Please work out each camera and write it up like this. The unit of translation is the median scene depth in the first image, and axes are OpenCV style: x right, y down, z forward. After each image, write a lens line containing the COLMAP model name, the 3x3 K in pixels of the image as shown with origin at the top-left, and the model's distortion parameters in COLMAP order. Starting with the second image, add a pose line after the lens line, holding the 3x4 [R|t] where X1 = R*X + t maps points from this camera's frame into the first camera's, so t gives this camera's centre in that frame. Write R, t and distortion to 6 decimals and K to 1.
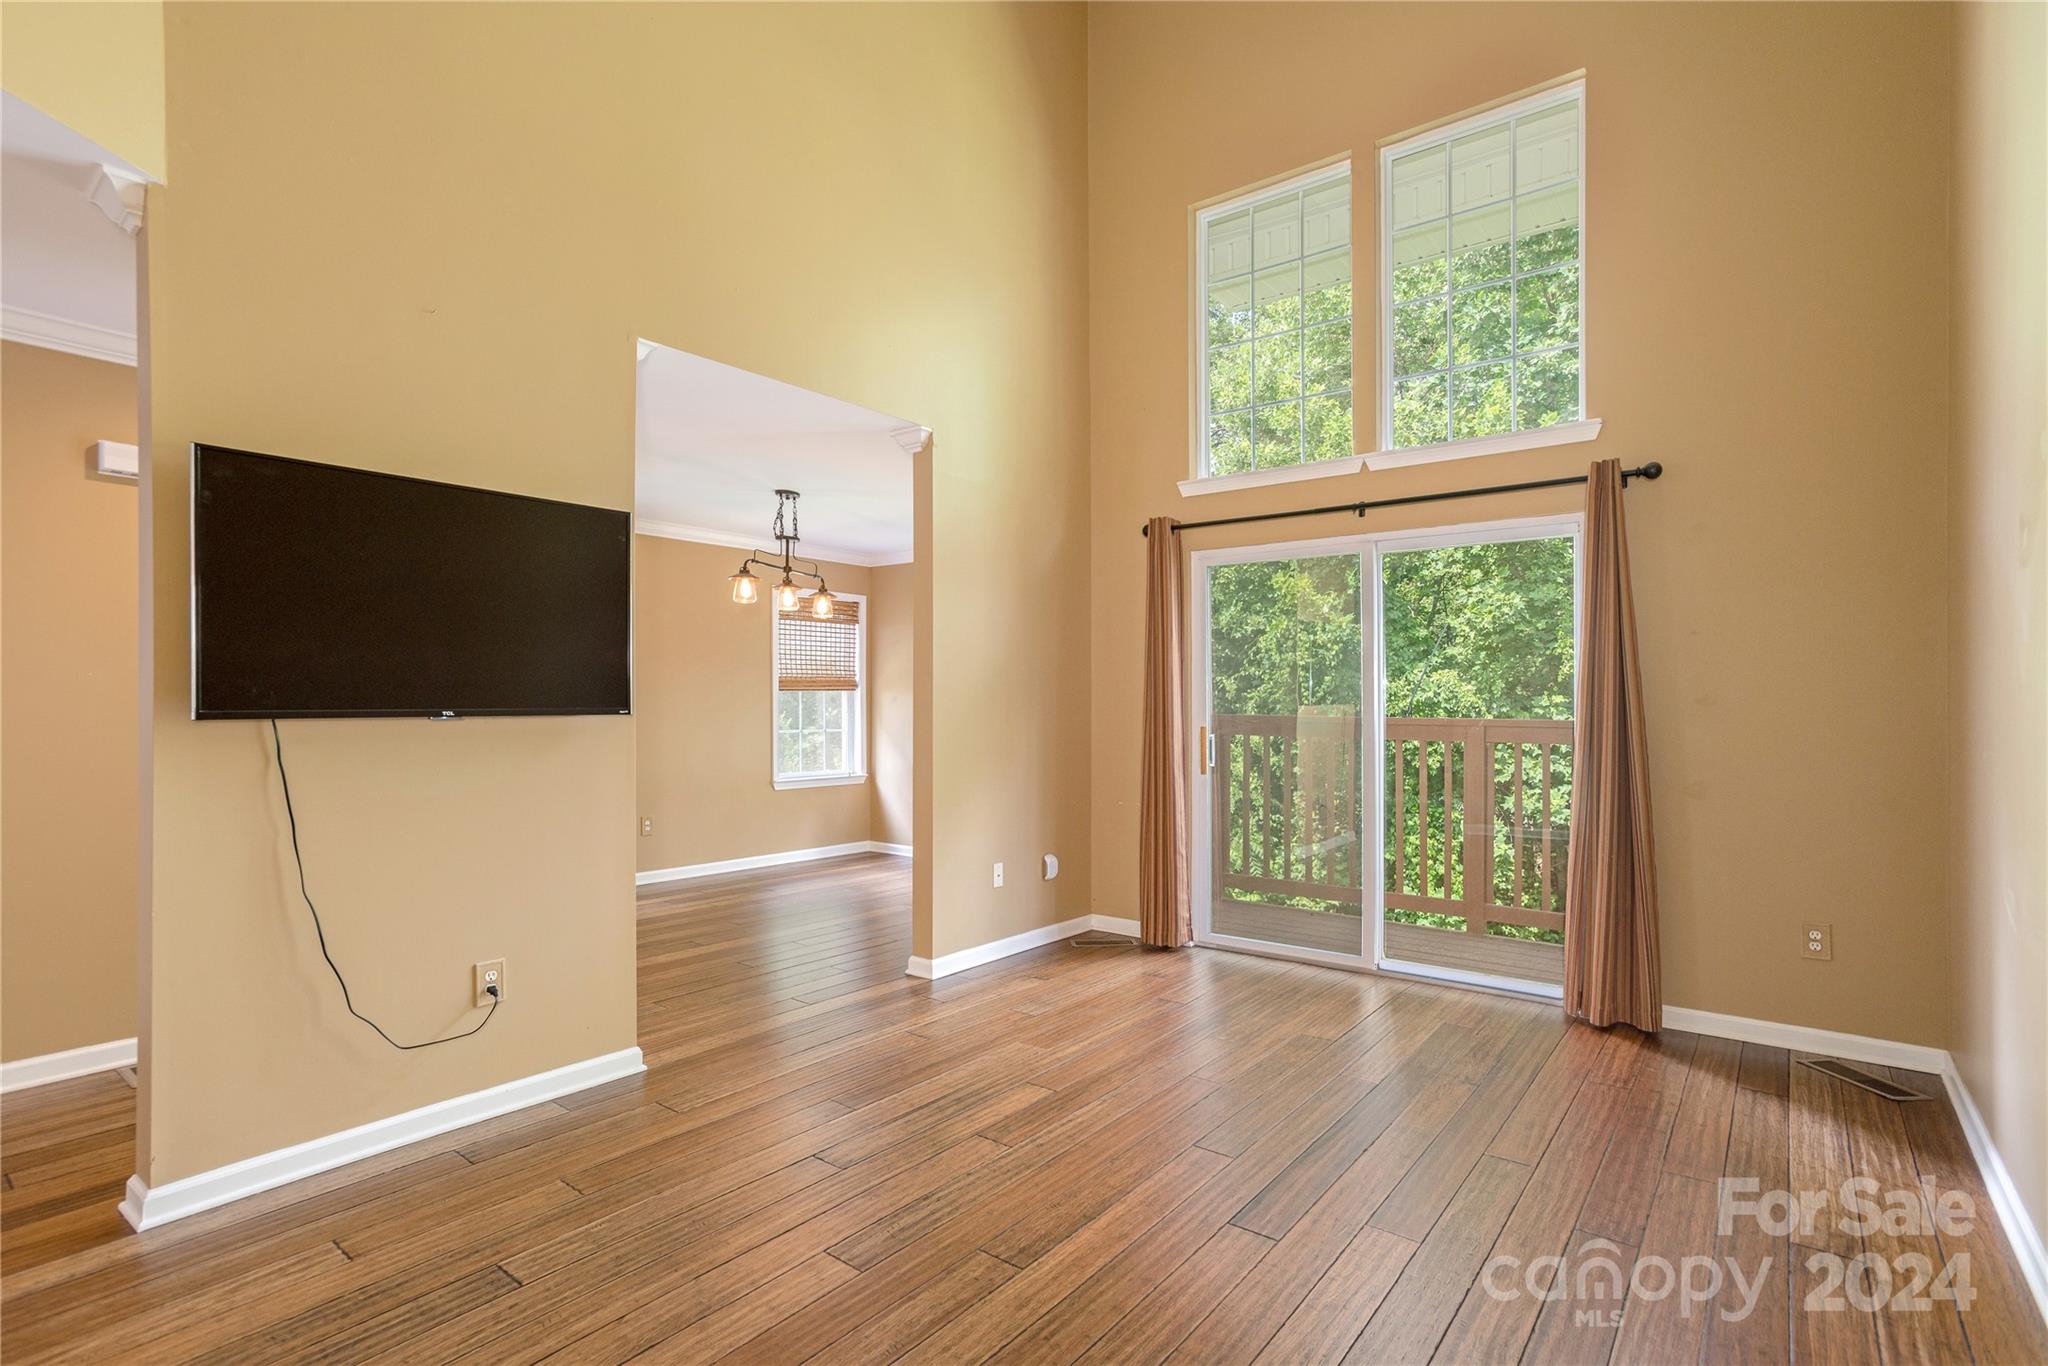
lens RADIAL K [[990.0, 0, 1022.4], [0, 990.0, 702.6], [0, 0, 1]] dist [-0.021097, 0.013191]
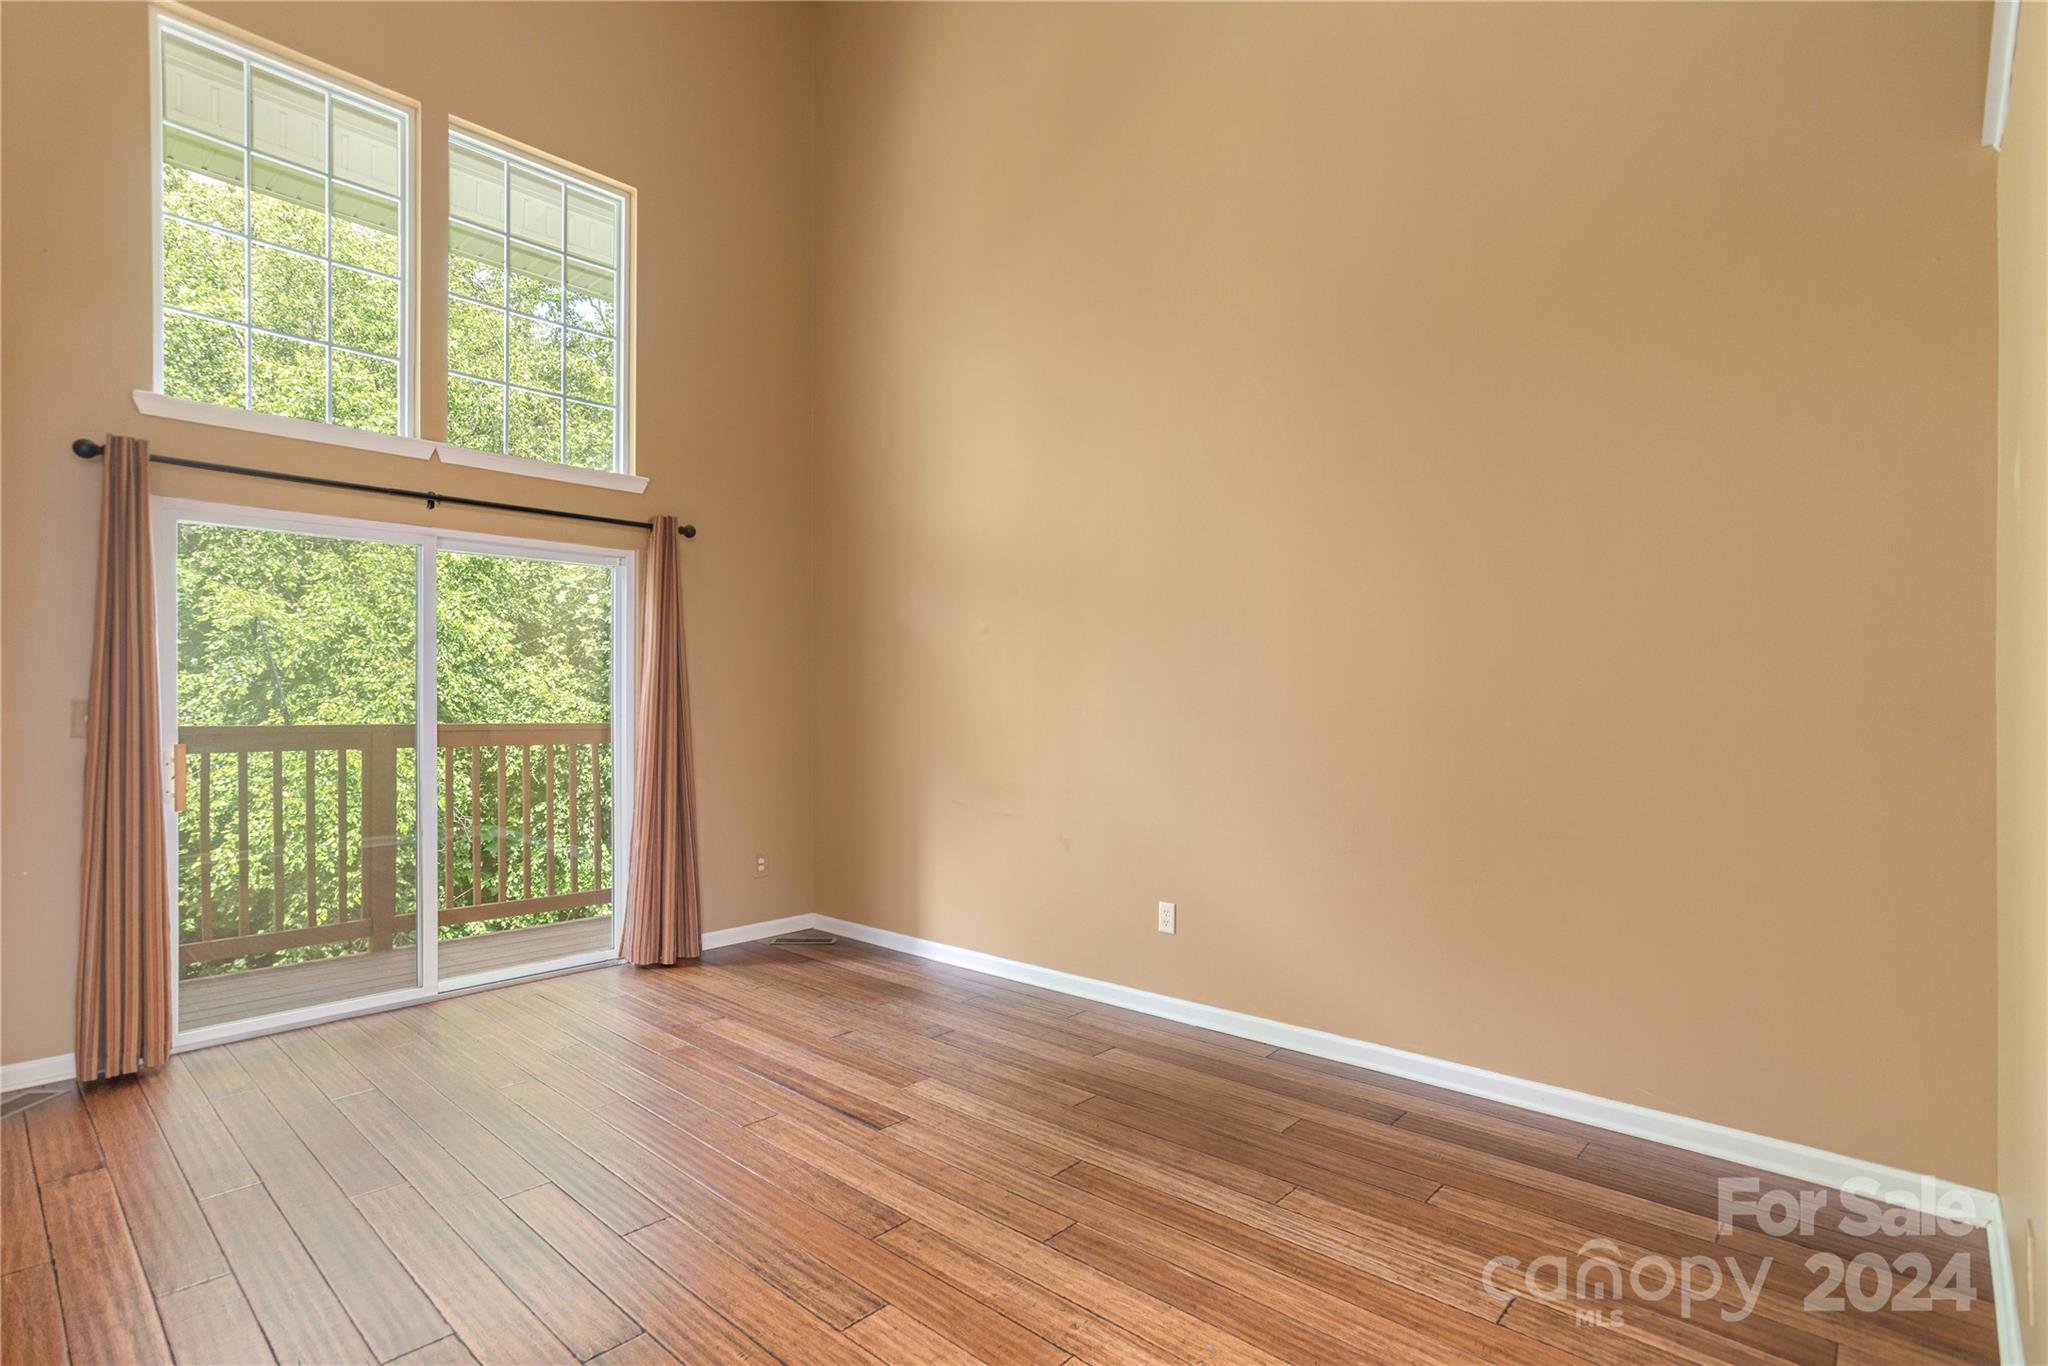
lens RADIAL K [[990.0, 0, 1022.4], [0, 990.0, 702.6], [0, 0, 1]] dist [-0.021097, 0.013191]
pose [[0.076052, -0.001559, 0.997103, -0.763539], [0.001421, 0.999998, 0.001455, -0.010031], [-0.997103, 0.001306, 0.076054, 0.542431]]
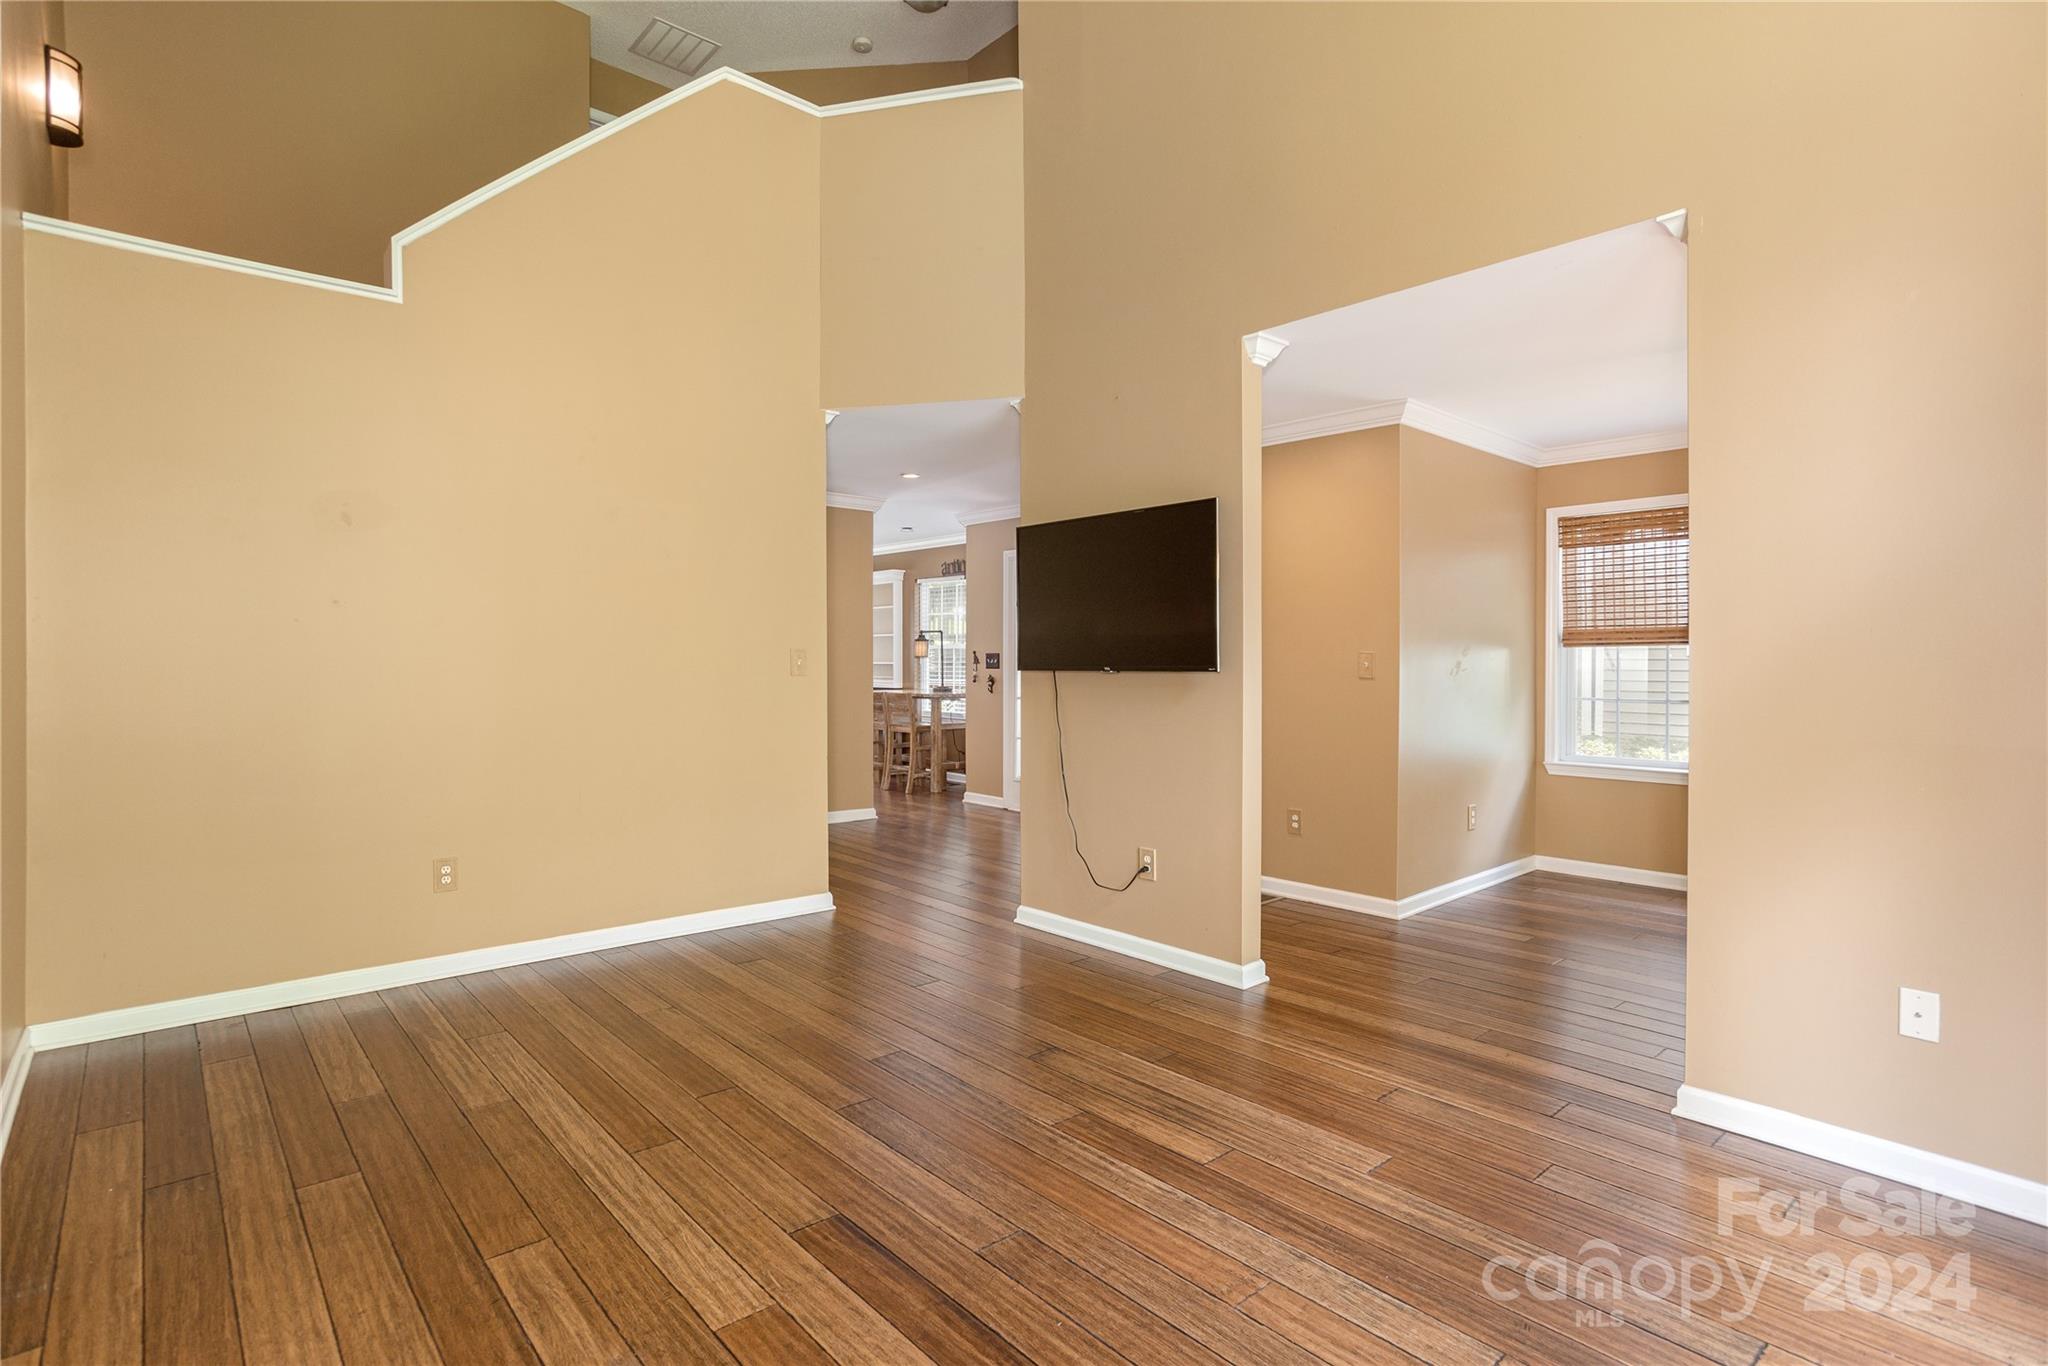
lens RADIAL K [[1002.1, 0, 996.0], [0, 1002.1, 682.8], [0, 0, 1]] dist [-0.047624, 0.035481]
pose [[-0.195981, 0.013761, -0.980511, 0.819642], [-0.002761, 0.999890, 0.014585, 0.009075], [0.980604, 0.005566, -0.195921, 0.995247]]
